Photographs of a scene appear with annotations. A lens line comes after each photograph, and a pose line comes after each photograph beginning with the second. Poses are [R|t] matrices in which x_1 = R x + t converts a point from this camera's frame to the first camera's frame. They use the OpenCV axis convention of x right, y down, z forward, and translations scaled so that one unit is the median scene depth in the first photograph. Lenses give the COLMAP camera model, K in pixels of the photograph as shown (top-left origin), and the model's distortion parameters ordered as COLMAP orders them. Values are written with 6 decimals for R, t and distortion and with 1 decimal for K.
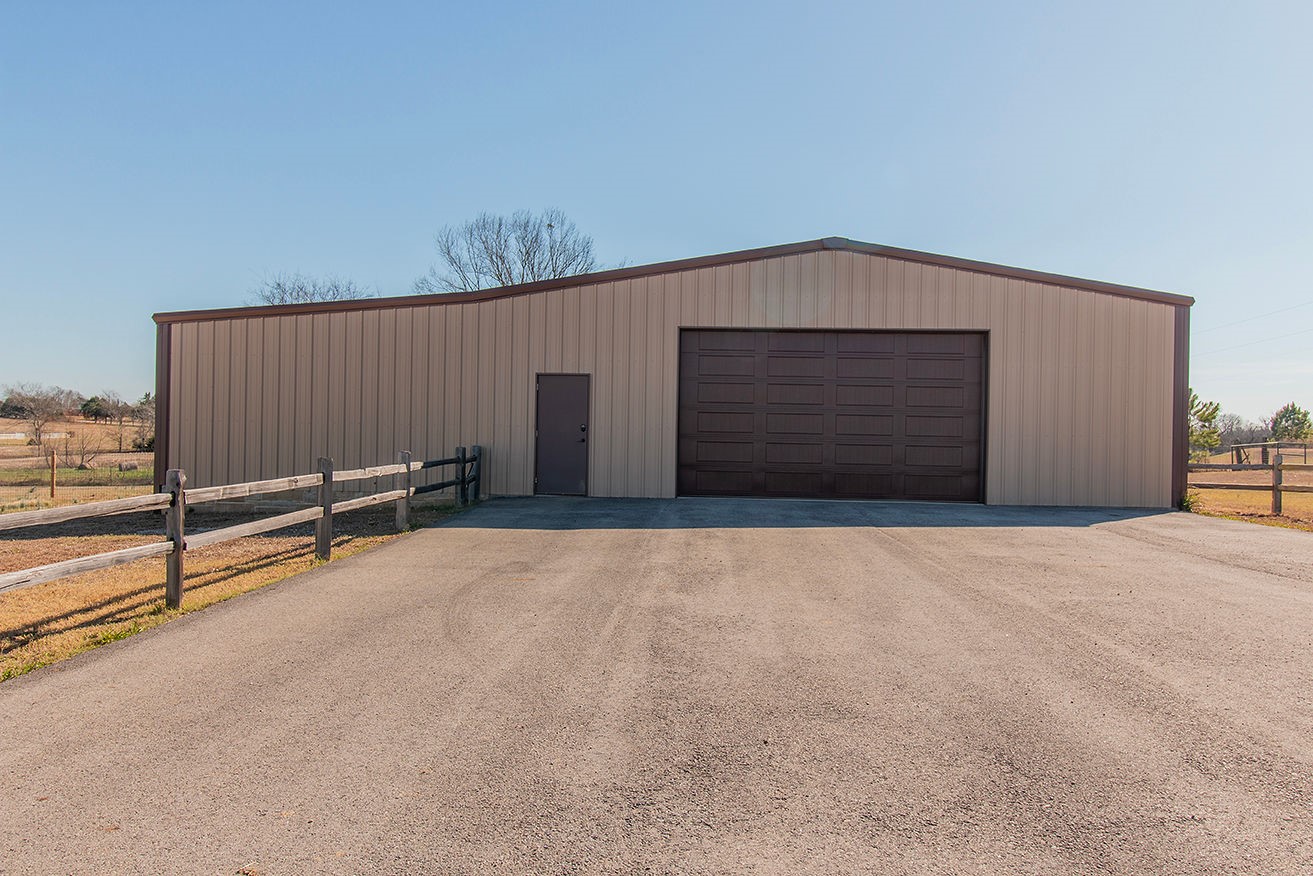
lens RADIAL K [[1031.6, 0, 649.8], [0, 1031.6, 438.5], [0, 0, 1]] dist [-0.005812, 0.007664]
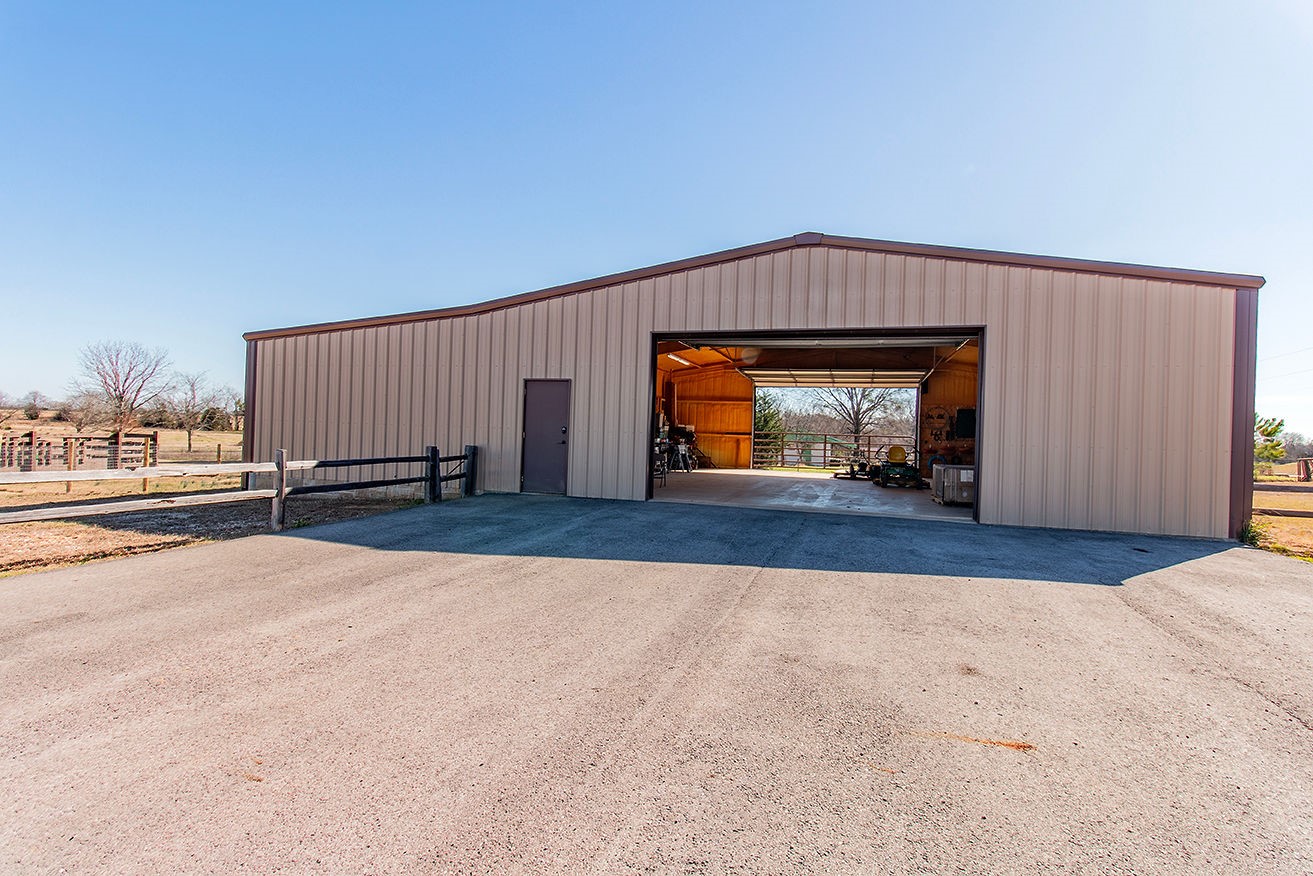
lens RADIAL K [[638.2, 0, 664.1], [0, 638.2, 432.0], [0, 0, 1]] dist [-0.002776, -0.000619]
pose [[0.965952, 0.014327, -0.258324, 0.203194], [-0.017974, 0.999769, -0.011761, -0.002688], [0.258096, 0.016004, 0.965987, 0.396435]]
